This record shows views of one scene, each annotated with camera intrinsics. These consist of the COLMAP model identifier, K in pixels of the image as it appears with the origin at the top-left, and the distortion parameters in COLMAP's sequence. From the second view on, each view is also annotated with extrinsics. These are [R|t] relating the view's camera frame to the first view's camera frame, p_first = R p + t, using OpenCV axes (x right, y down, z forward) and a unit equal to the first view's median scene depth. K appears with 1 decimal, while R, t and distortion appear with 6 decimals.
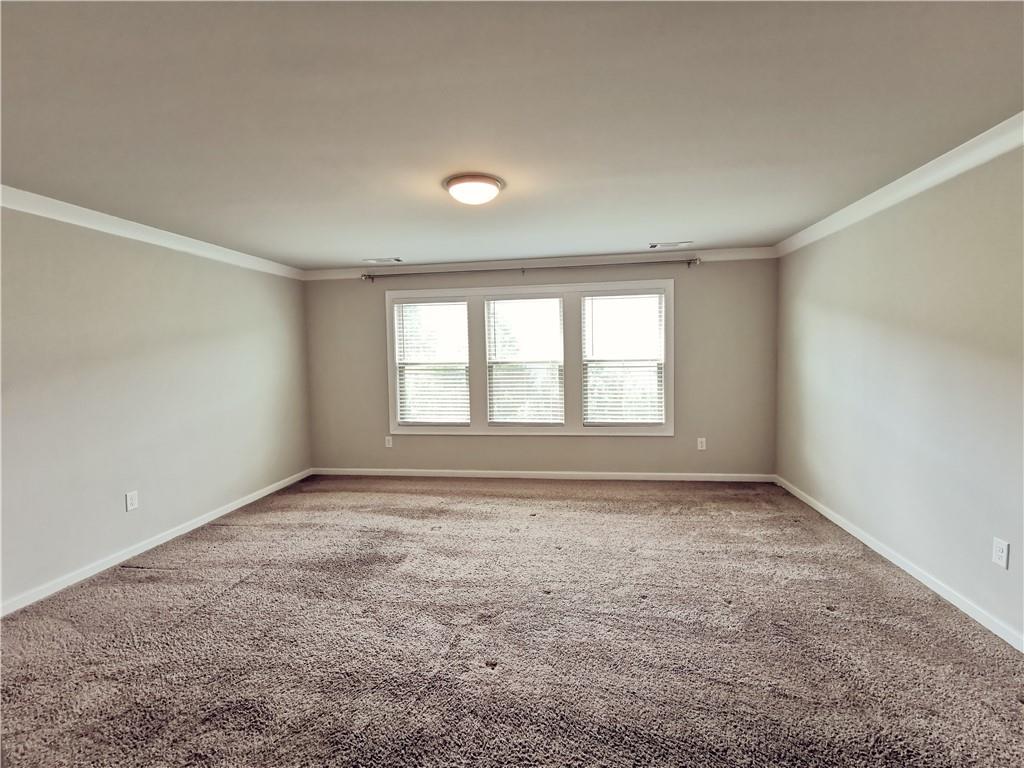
lens RADIAL K [[468.9, 0, 513.1], [0, 468.9, 383.5], [0, 0, 1]] dist [0.008470, -0.004914]
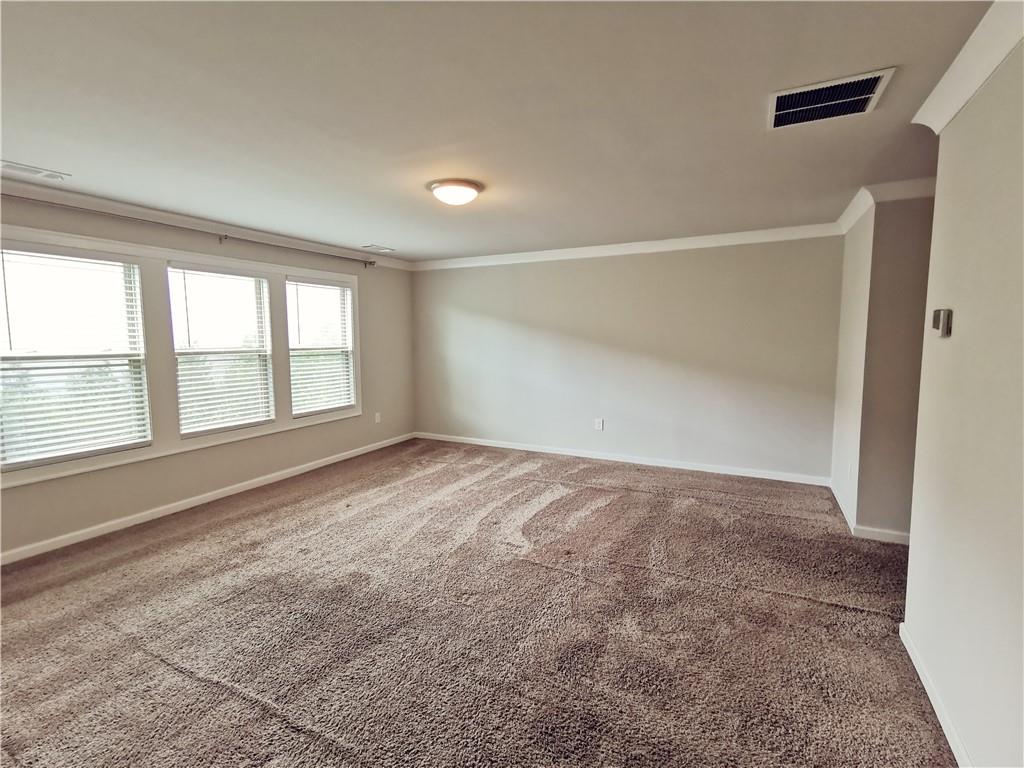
lens RADIAL K [[468.9, 0, 508.5], [0, 468.9, 382.1], [0, 0, 1]] dist [0.008470, -0.004914]
pose [[0.331232, -0.076500, 0.940443, -0.620843], [0.065141, 0.996184, 0.058090, -0.009923], [-0.941298, 0.042020, 0.334951, 0.290947]]
